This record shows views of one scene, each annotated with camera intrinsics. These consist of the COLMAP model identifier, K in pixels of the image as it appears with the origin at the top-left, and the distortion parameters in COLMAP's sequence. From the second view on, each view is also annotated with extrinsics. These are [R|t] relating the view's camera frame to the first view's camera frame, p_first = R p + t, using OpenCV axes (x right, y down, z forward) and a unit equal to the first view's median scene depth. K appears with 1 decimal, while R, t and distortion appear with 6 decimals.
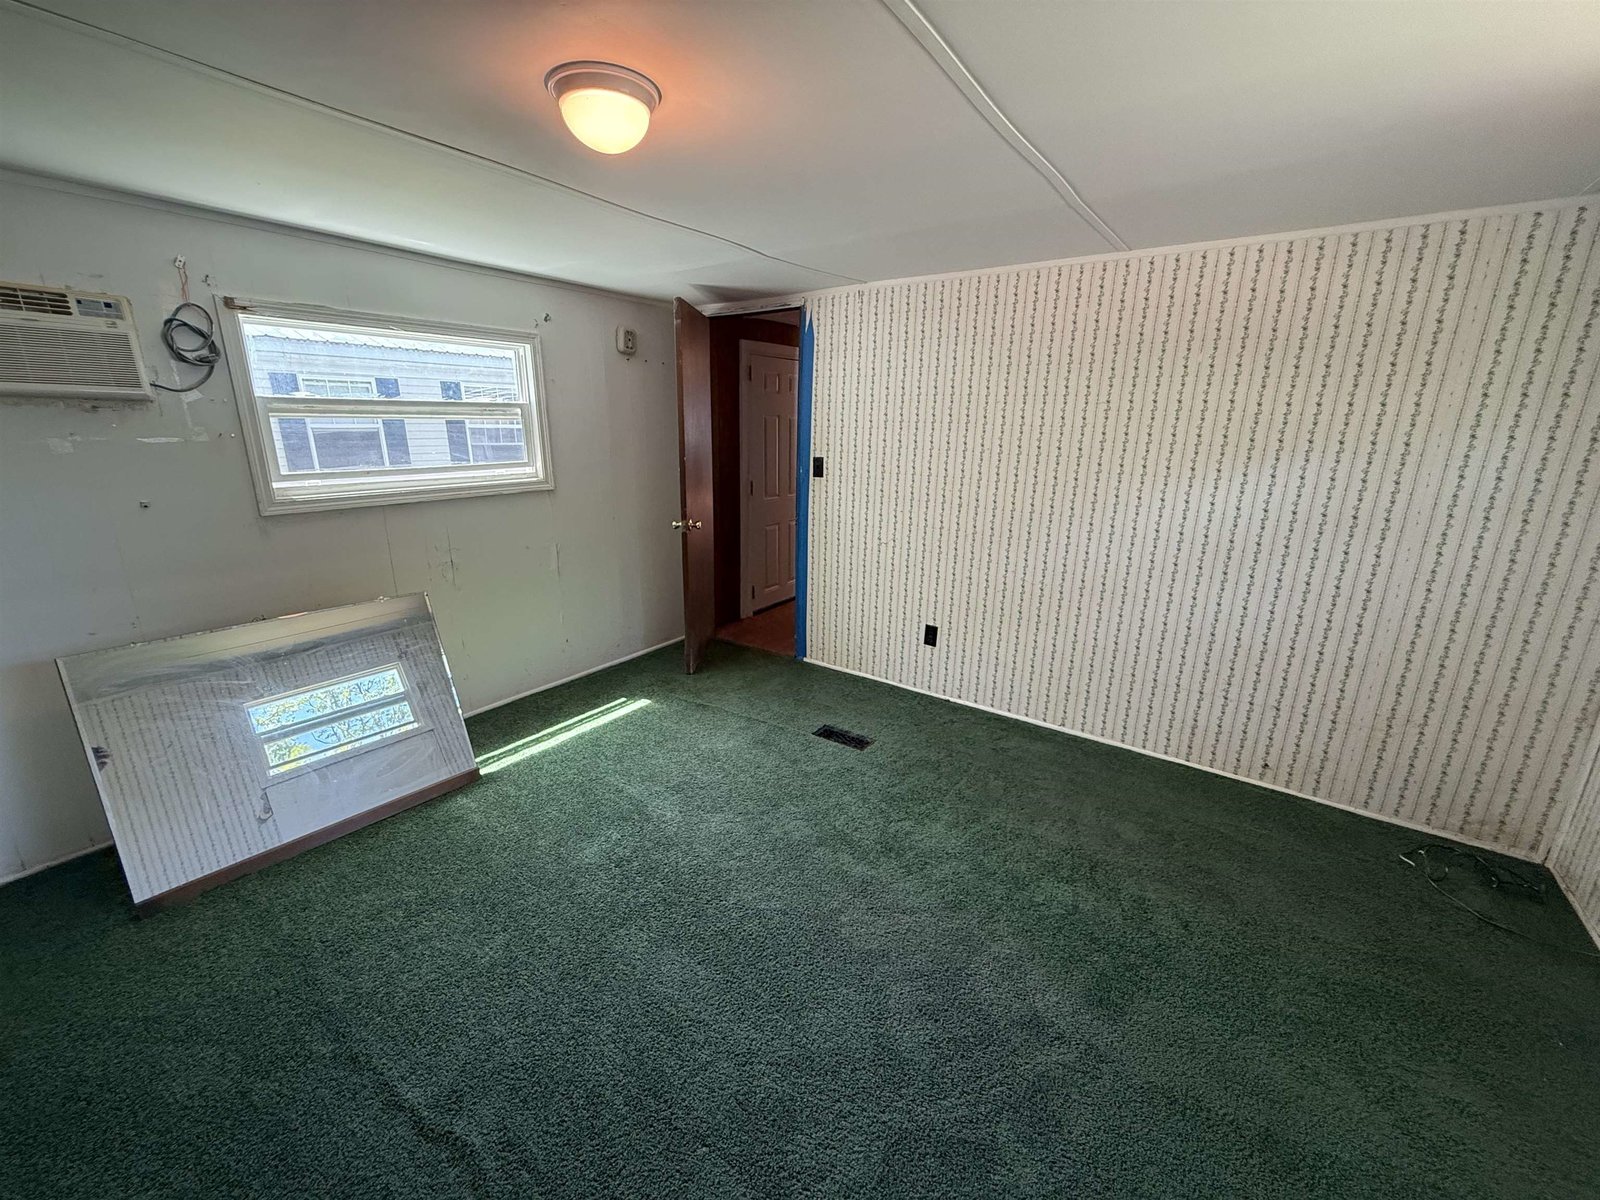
lens RADIAL K [[637.1, 0, 791.8], [0, 637.1, 598.4], [0, 0, 1]] dist [-0.000024, -0.000005]
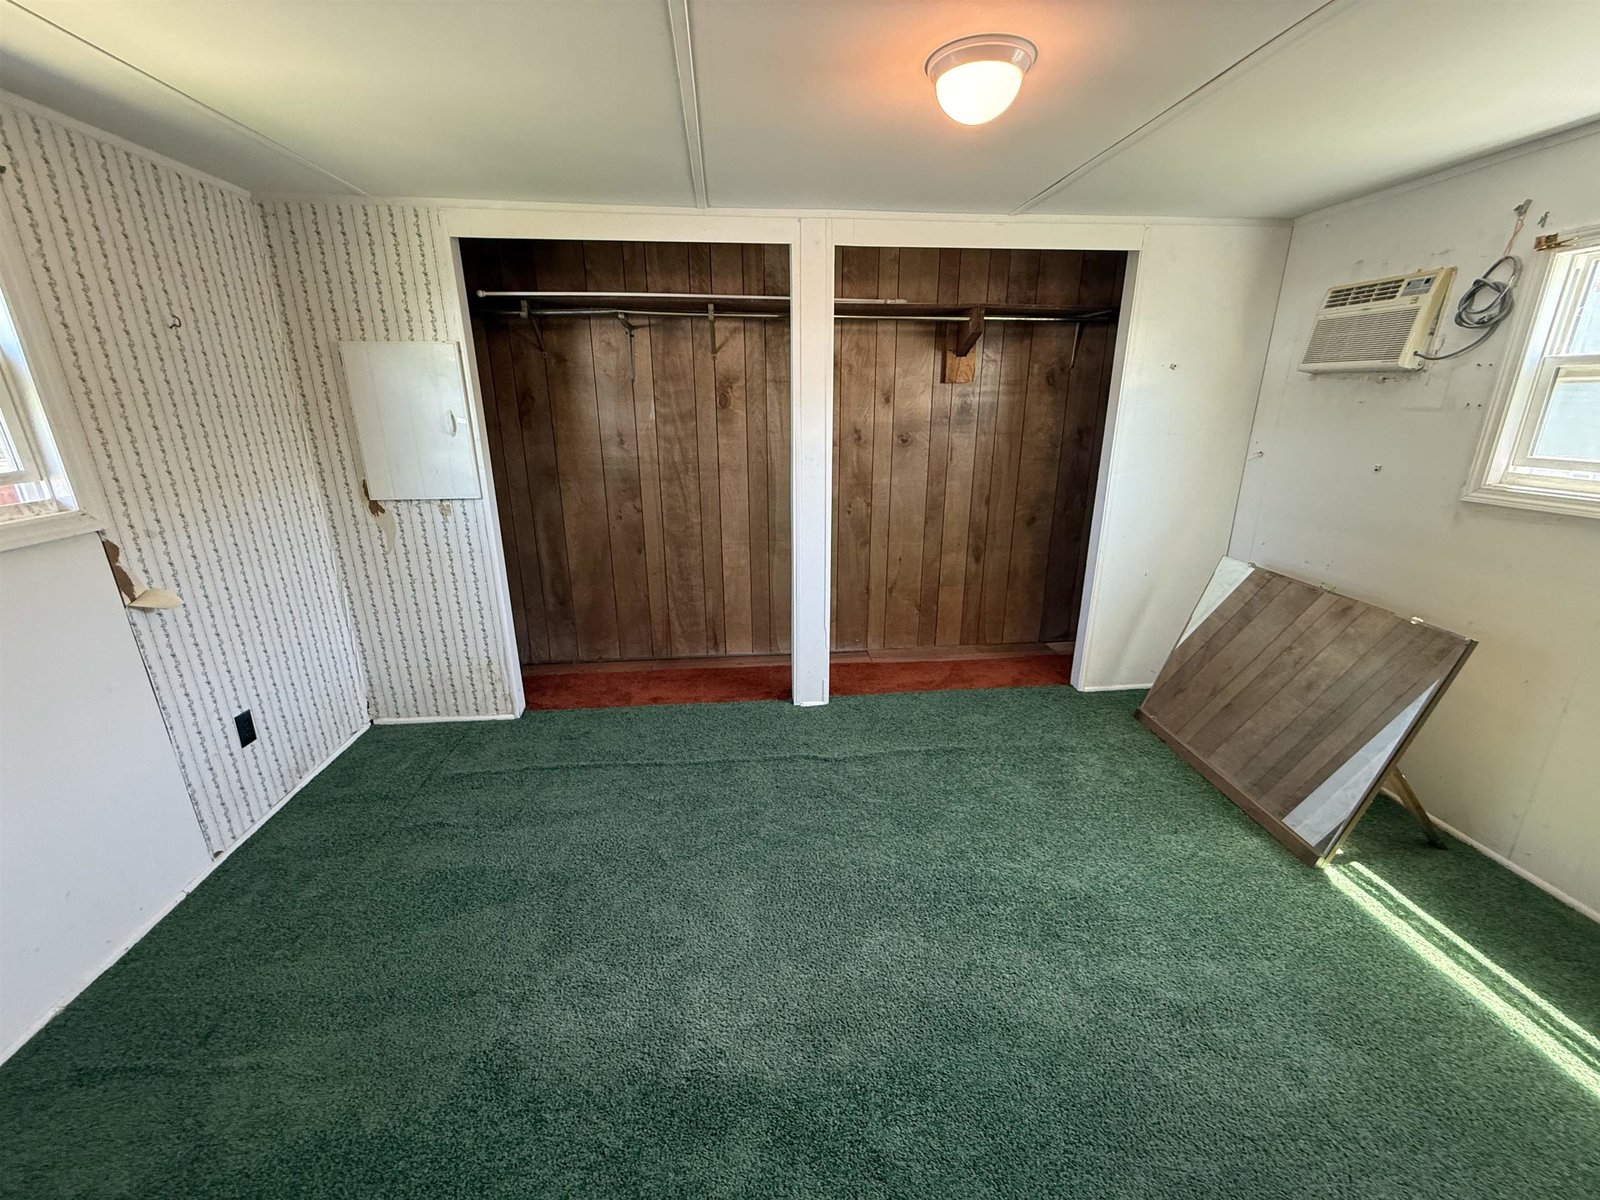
lens RADIAL K [[637.1, 0, 791.8], [0, 637.1, 598.4], [0, 0, 1]] dist [-0.000024, -0.000005]
pose [[-0.751152, 0.192536, -0.631427, 0.348390], [-0.177180, 0.862621, 0.473807, -0.215480], [0.635907, 0.467777, -0.613846, 0.833117]]
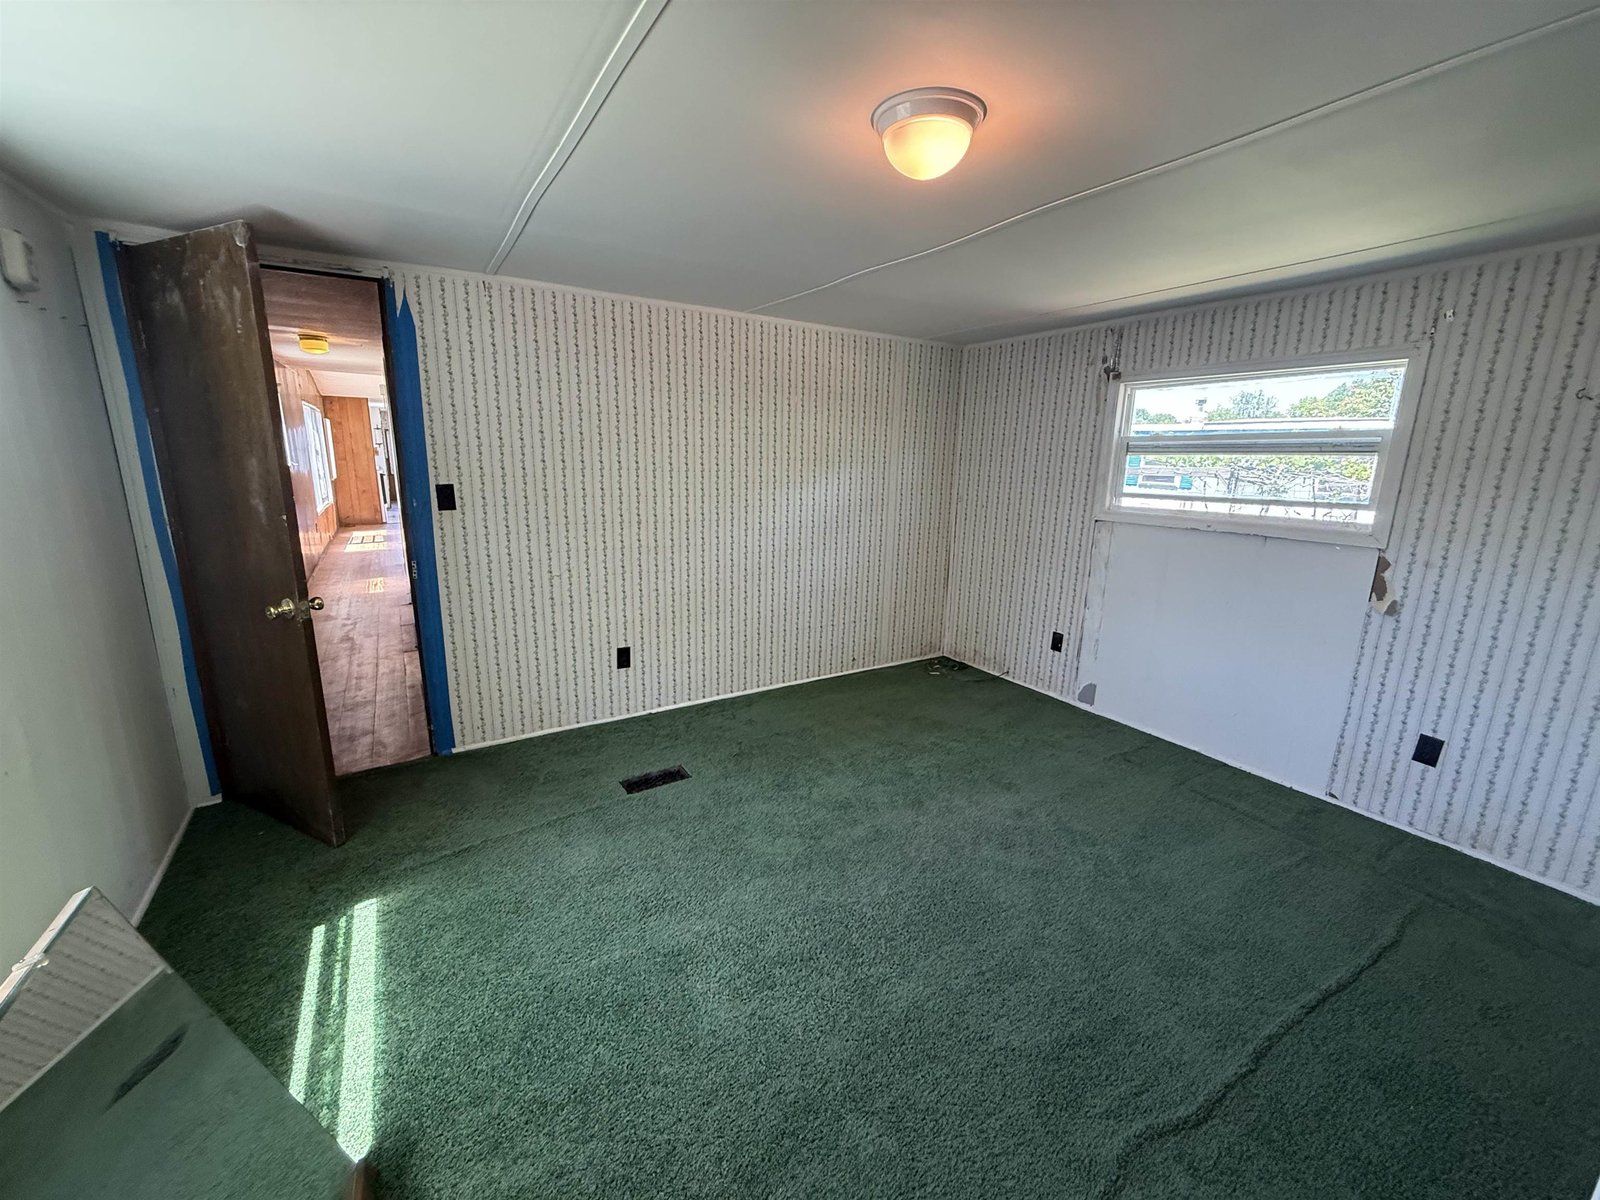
lens RADIAL K [[637.1, 0, 791.8], [0, 637.1, 598.4], [0, 0, 1]] dist [-0.000024, -0.000005]
pose [[0.378587, -0.212598, 0.900818, -0.642302], [0.233061, 0.963799, 0.129513, -0.112955], [-0.895742, 0.160914, 0.414431, 0.409838]]
